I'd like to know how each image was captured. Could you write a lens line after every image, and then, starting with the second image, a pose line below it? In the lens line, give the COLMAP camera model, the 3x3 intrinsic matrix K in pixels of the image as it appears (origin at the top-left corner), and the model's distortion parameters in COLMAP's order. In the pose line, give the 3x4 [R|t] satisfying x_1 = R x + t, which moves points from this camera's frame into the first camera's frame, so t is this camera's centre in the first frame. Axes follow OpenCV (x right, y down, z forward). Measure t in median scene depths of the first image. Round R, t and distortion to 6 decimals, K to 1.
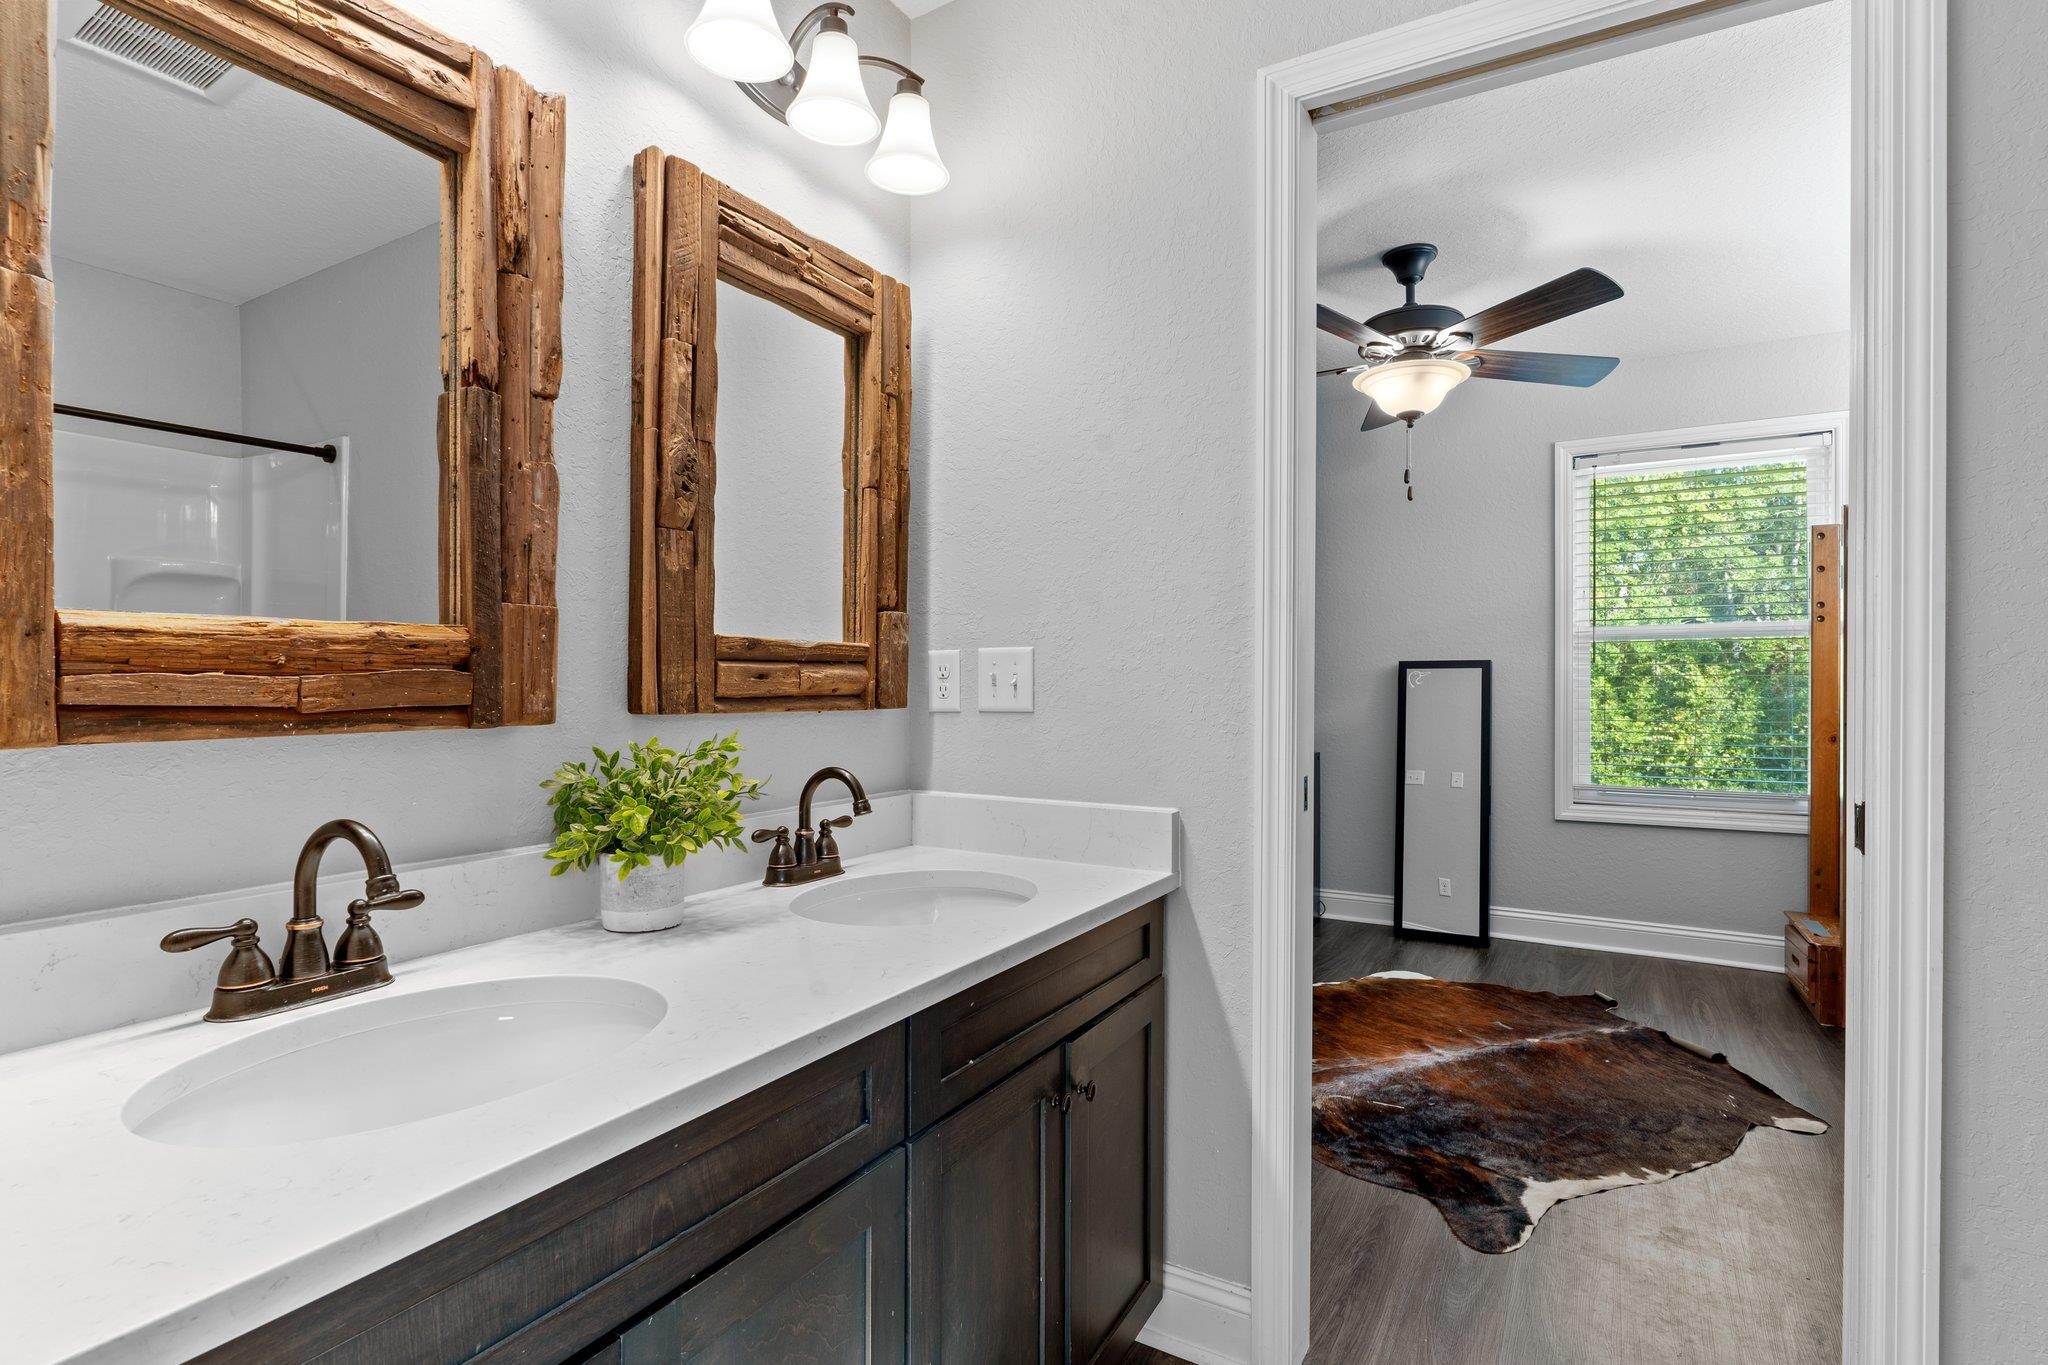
lens RADIAL K [[985.4, 0, 1024.0], [0, 985.4, 682.5], [0, 0, 1]] dist [-0.001236, -0.000188]
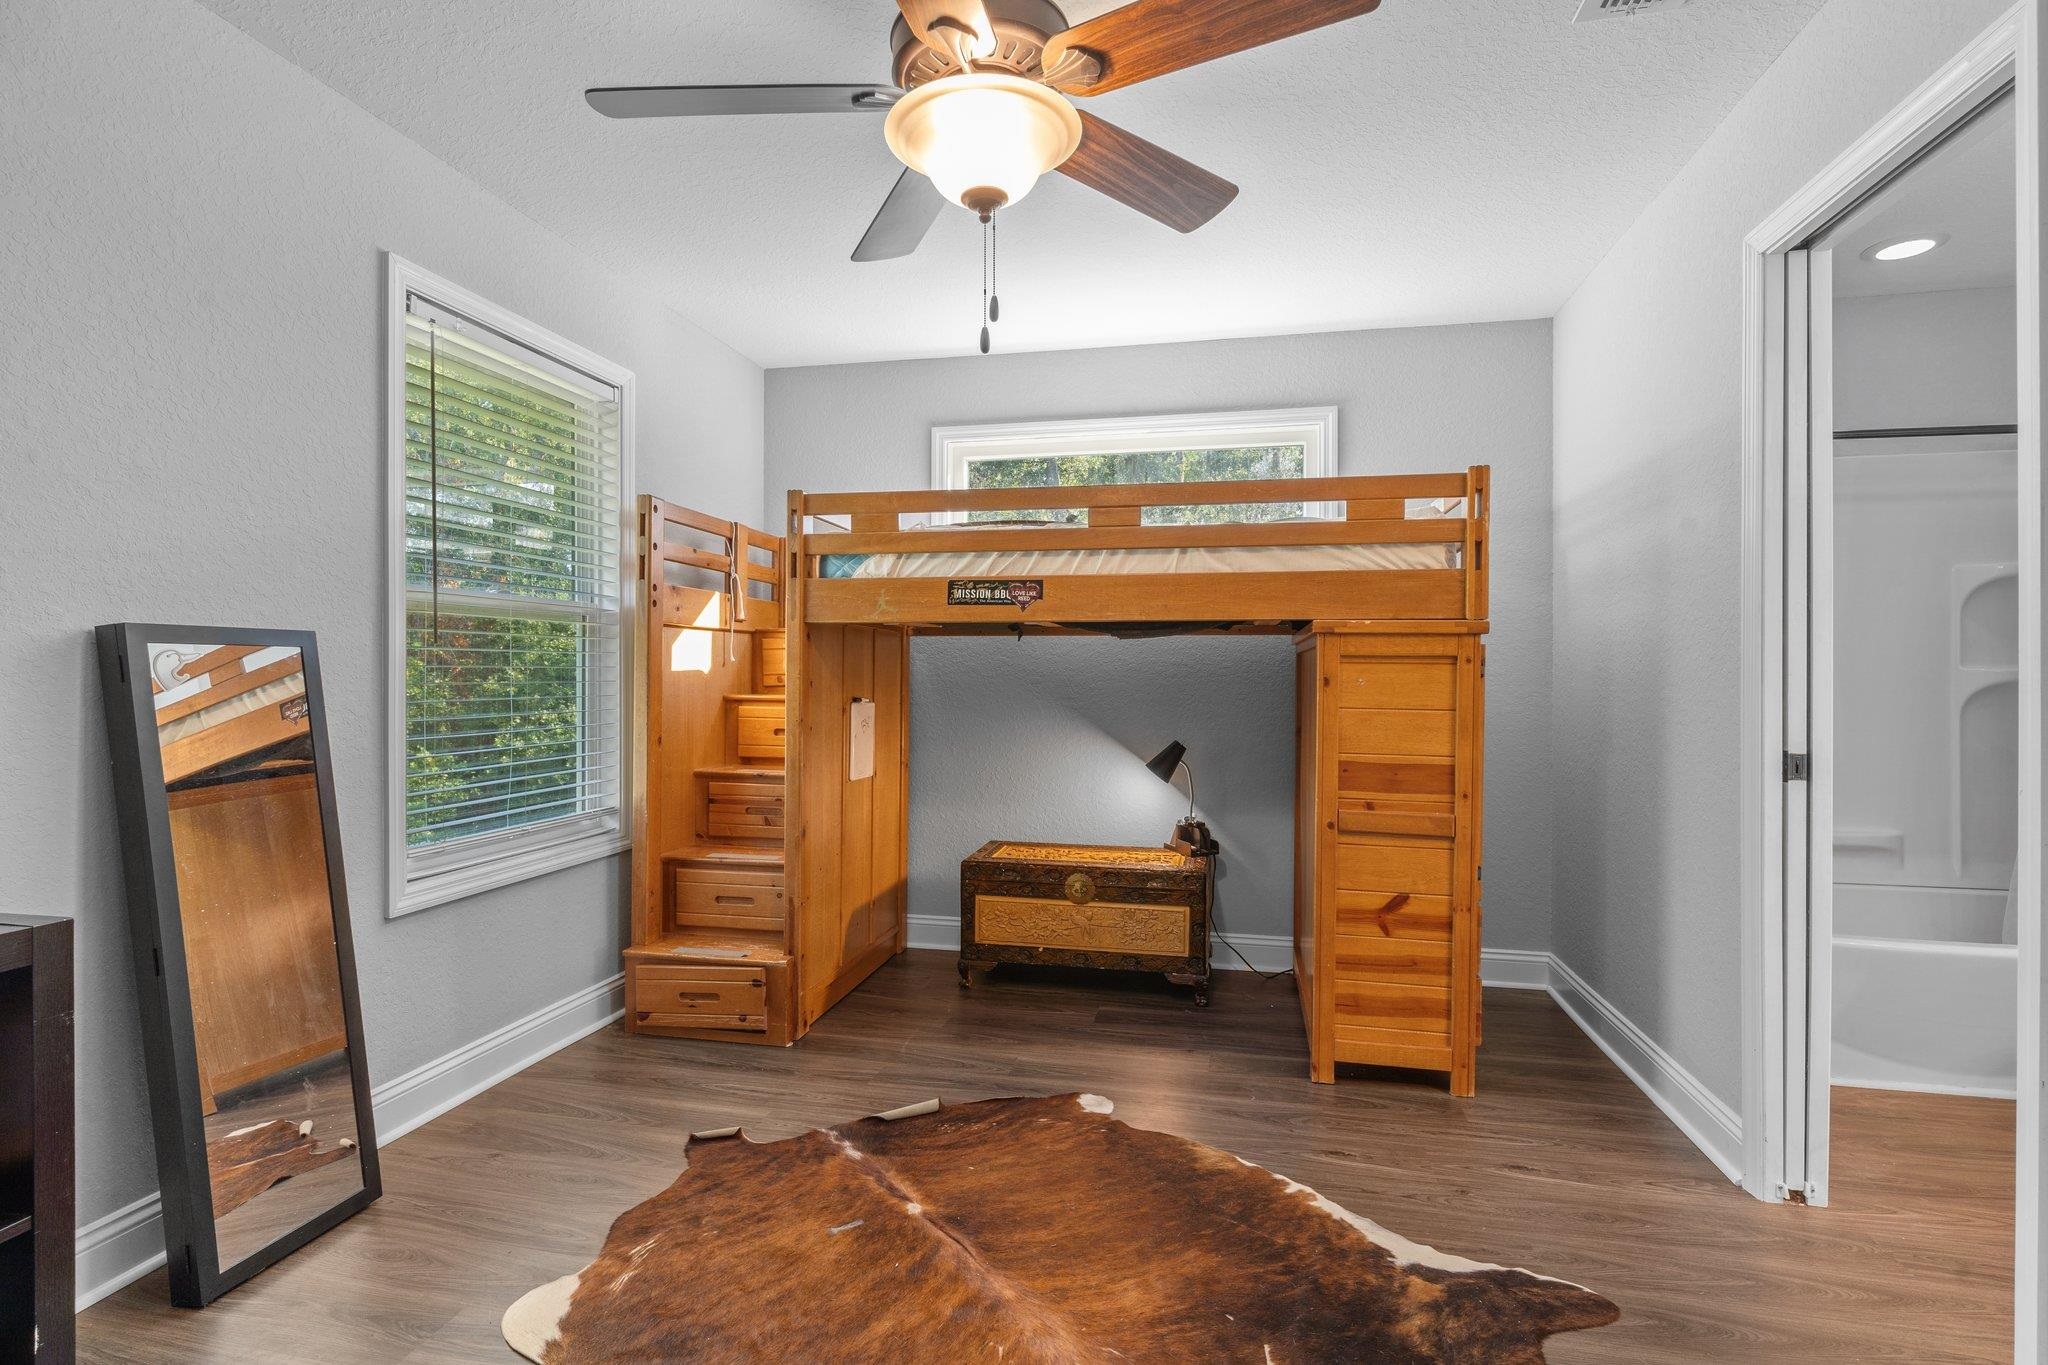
lens RADIAL K [[985.4, 0, 1024.0], [0, 985.4, 682.5], [0, 0, 1]] dist [-0.001236, -0.000188]
pose [[-0.290358, -0.006617, 0.956895, -0.145338], [-0.000439, 0.999977, 0.006781, -0.001323], [-0.956918, 0.001549, -0.290355, 1.107177]]
